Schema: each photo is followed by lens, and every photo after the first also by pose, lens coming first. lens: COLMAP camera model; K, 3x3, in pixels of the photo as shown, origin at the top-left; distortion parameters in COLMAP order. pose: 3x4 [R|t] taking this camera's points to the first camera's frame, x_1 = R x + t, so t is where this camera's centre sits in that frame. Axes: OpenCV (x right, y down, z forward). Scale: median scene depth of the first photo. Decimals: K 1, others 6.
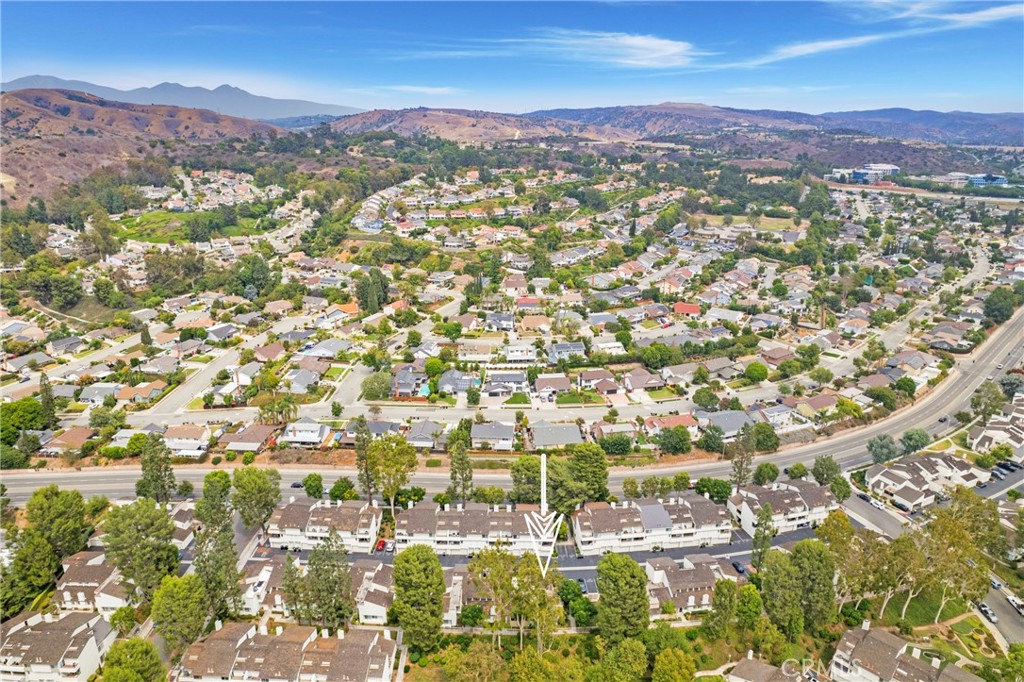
lens RADIAL K [[656.6, 0, 512.0], [0, 656.6, 341.0], [0, 0, 1]] dist [-0.076717, 0.067876]
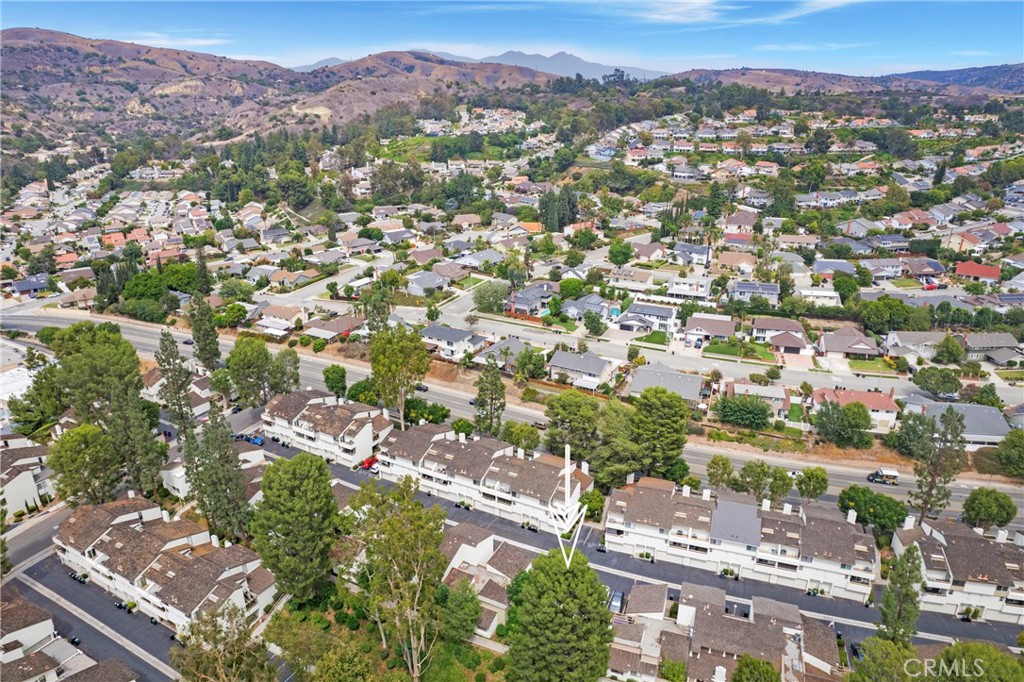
lens RADIAL K [[656.6, 0, 512.0], [0, 656.6, 341.0], [0, 0, 1]] dist [-0.076717, 0.067876]
pose [[0.892671, 0.155553, -0.423015, 0.163169], [-0.137065, 0.987795, 0.073994, 0.053002], [0.429362, -0.008071, 0.903096, 0.223995]]
